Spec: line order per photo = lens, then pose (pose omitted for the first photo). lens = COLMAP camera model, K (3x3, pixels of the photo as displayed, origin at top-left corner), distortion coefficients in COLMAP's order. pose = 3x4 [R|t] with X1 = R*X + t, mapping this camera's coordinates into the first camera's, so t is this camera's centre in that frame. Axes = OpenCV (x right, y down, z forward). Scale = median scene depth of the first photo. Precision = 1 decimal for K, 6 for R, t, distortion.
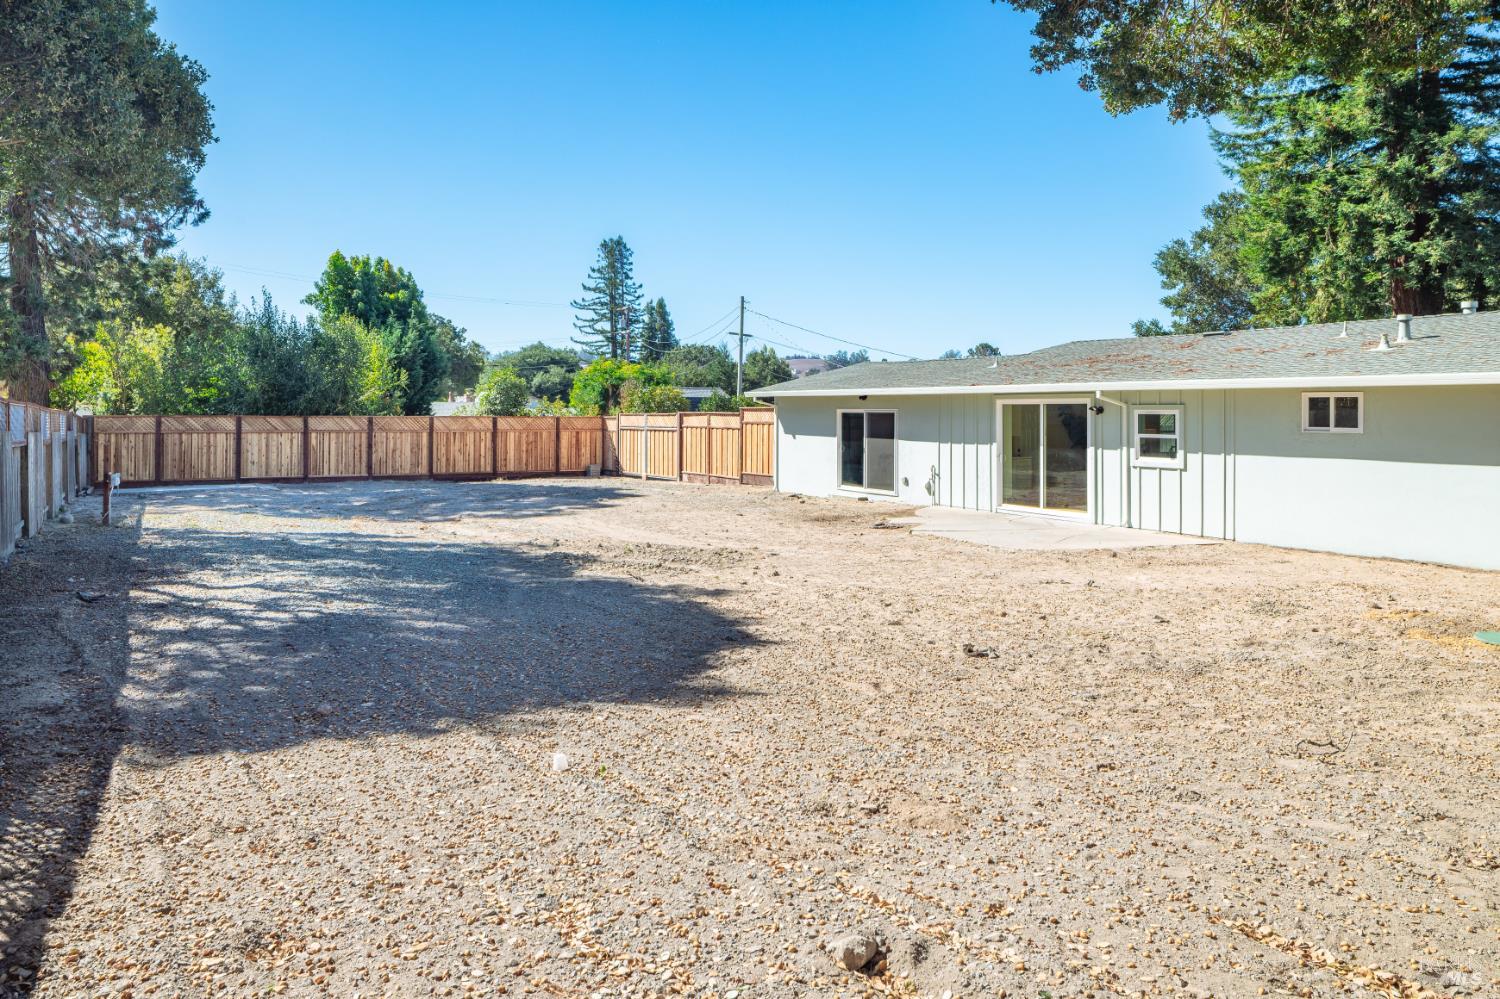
lens RADIAL K [[1100.2, 0, 750.0], [0, 1100.2, 499.5], [0, 0, 1]] dist [0.024835, -0.003221]
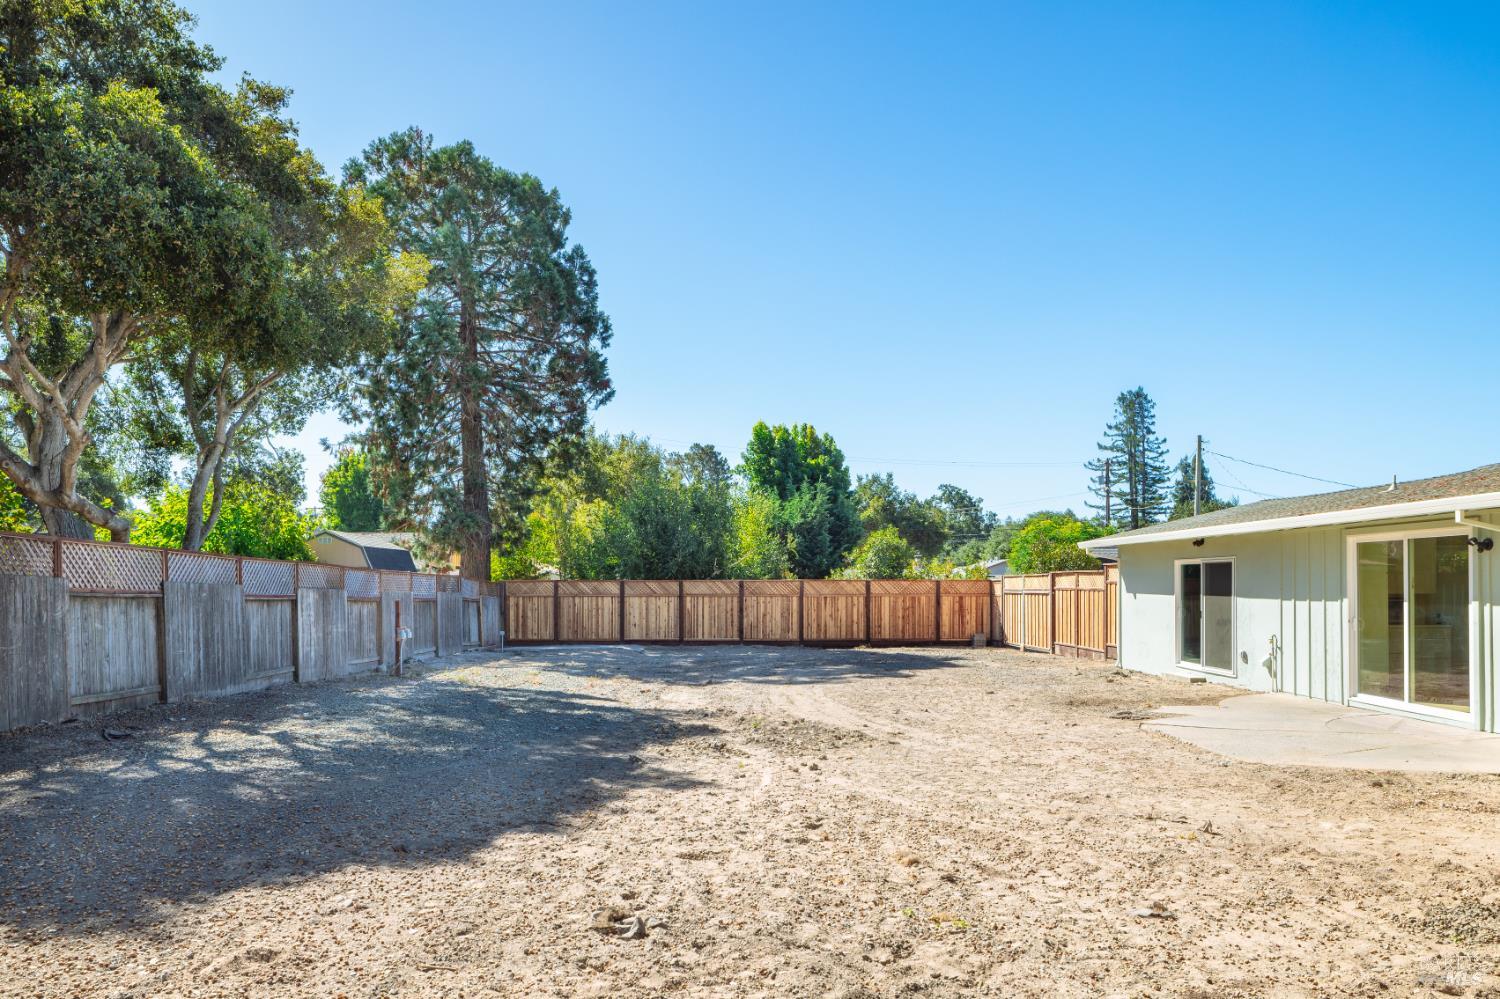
lens RADIAL K [[1096.1, 0, 750.2], [0, 1096.1, 643.6], [0, 0, 1]] dist [0.026010, -0.002380]
pose [[0.859771, 0.021472, -0.510228, 0.164466], [-0.036367, 0.999153, -0.019233, 0.000319], [0.509383, 0.035092, 0.859824, 0.155870]]
